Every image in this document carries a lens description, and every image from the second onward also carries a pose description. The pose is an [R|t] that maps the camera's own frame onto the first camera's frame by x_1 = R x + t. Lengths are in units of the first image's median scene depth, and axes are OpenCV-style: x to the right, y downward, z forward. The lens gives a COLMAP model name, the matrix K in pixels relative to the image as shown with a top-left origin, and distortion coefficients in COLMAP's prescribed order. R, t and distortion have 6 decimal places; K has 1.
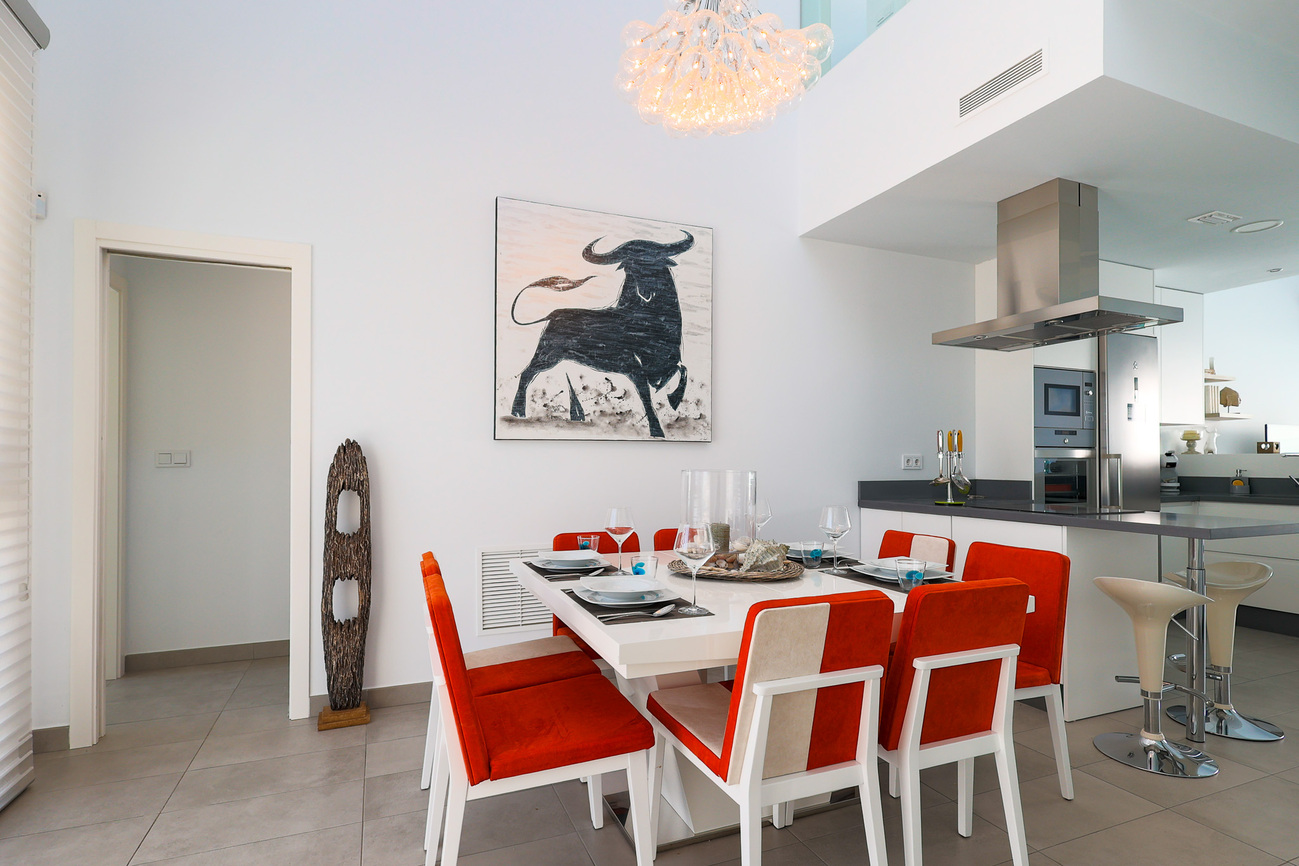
lens RADIAL K [[650.8, 0, 641.2], [0, 650.8, 454.3], [0, 0, 1]] dist [0.009055, -0.002666]
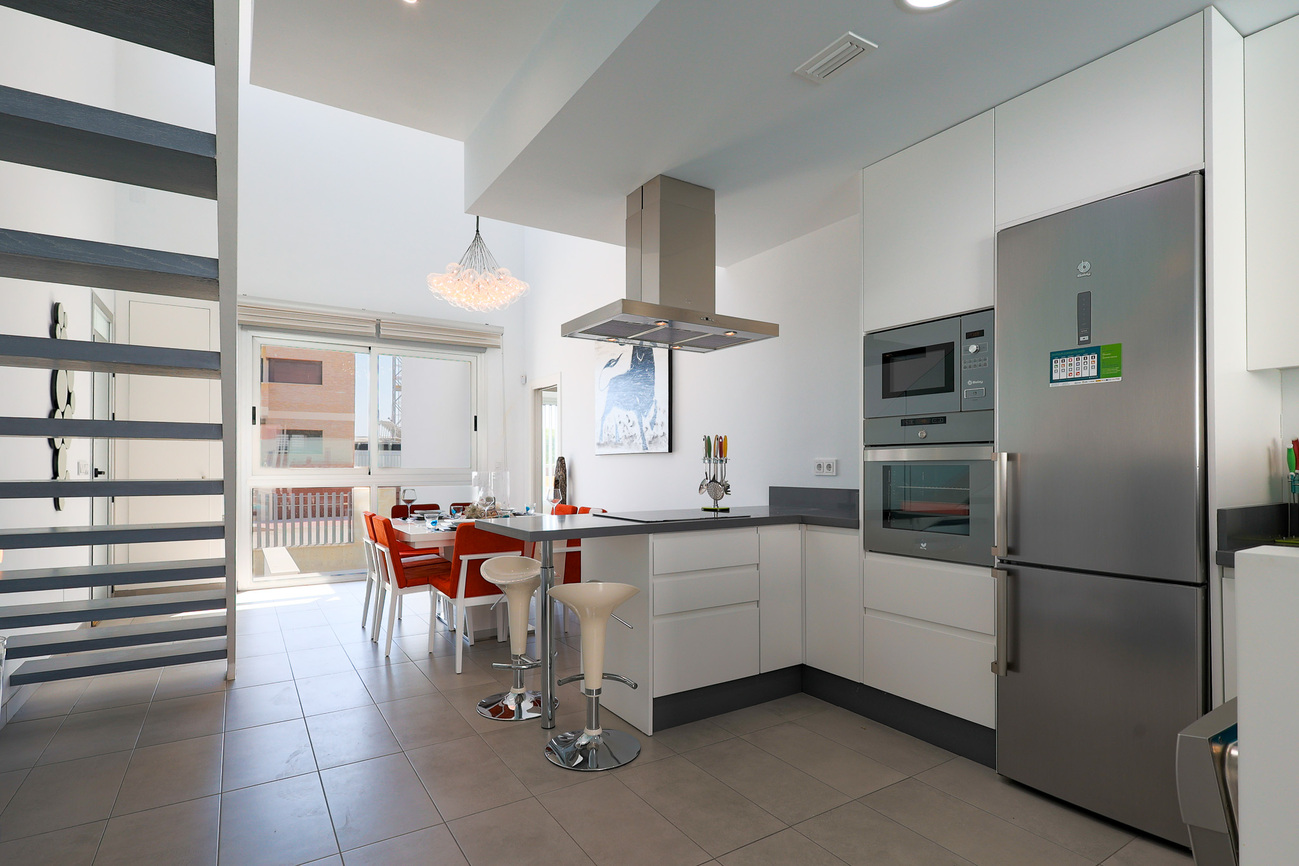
lens RADIAL K [[650.8, 0, 639.1], [0, 650.8, 454.4], [0, 0, 1]] dist [0.009055, -0.002666]
pose [[0.164150, -0.020489, -0.986223, 1.465932], [0.010212, 0.999766, -0.019070, 0.010365], [0.986383, -0.006941, 0.164321, 0.739781]]
